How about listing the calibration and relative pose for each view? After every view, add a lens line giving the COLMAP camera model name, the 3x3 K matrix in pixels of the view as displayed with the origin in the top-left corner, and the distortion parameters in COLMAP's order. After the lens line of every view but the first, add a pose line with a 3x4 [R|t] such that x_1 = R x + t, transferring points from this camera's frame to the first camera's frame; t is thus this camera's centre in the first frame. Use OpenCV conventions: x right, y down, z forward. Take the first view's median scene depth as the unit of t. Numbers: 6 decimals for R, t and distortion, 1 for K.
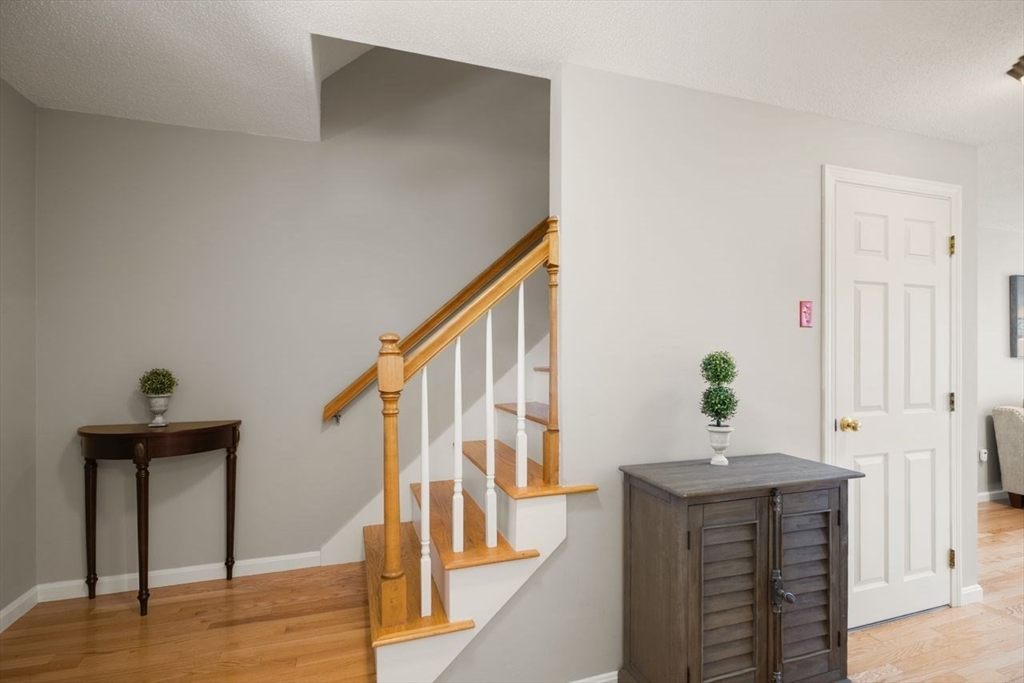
lens RADIAL K [[479.5, 0, 515.7], [0, 479.5, 351.3], [0, 0, 1]] dist [0.015072, -0.010695]
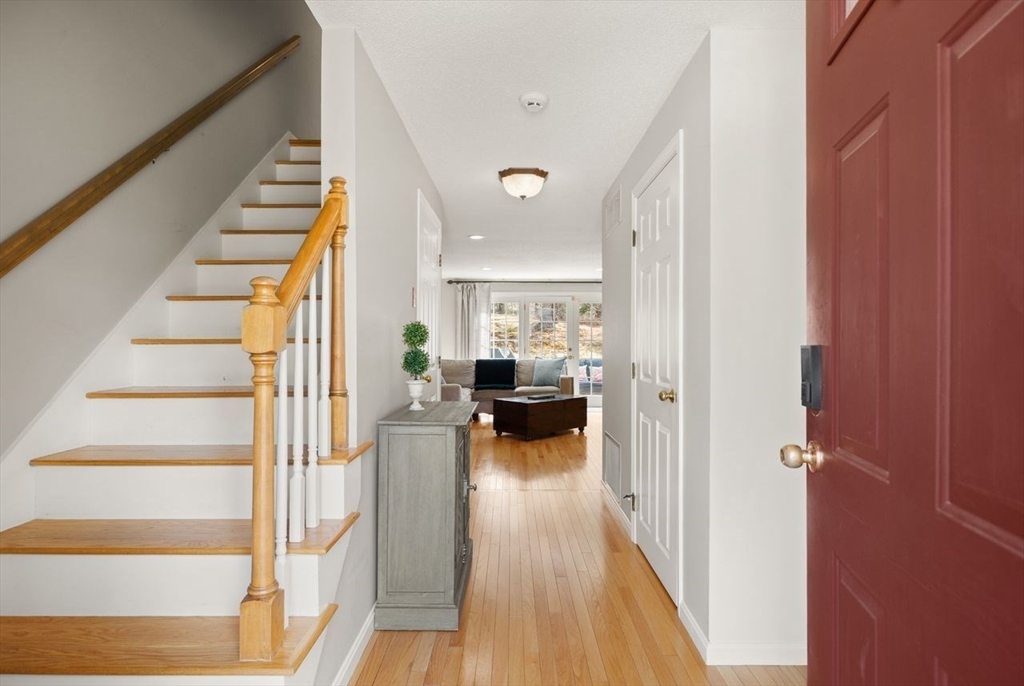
lens RADIAL K [[490.5, 0, 521.9], [0, 490.5, 342.8], [0, 0, 1]] dist [-0.024178, 0.000038]
pose [[0.306868, 0.005115, 0.951738, -0.348849], [-0.009794, 0.999950, -0.002216, 0.026444], [-0.951702, -0.008641, 0.306902, 0.146825]]
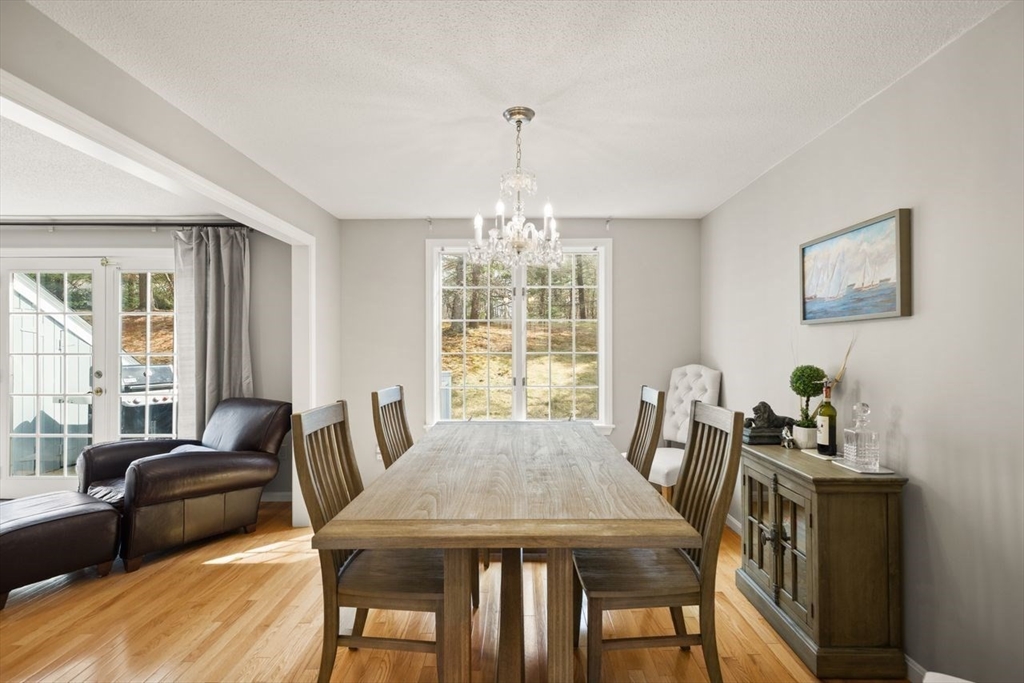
lens RADIAL K [[479.5, 0, 515.7], [0, 479.5, 351.3], [0, 0, 1]] dist [0.015072, -0.010695]
pose [[0.331916, 0.001363, 0.943308, 1.481918], [-0.009016, 0.999958, 0.001728, -0.013354], [-0.943266, -0.009078, 0.331914, -0.643817]]
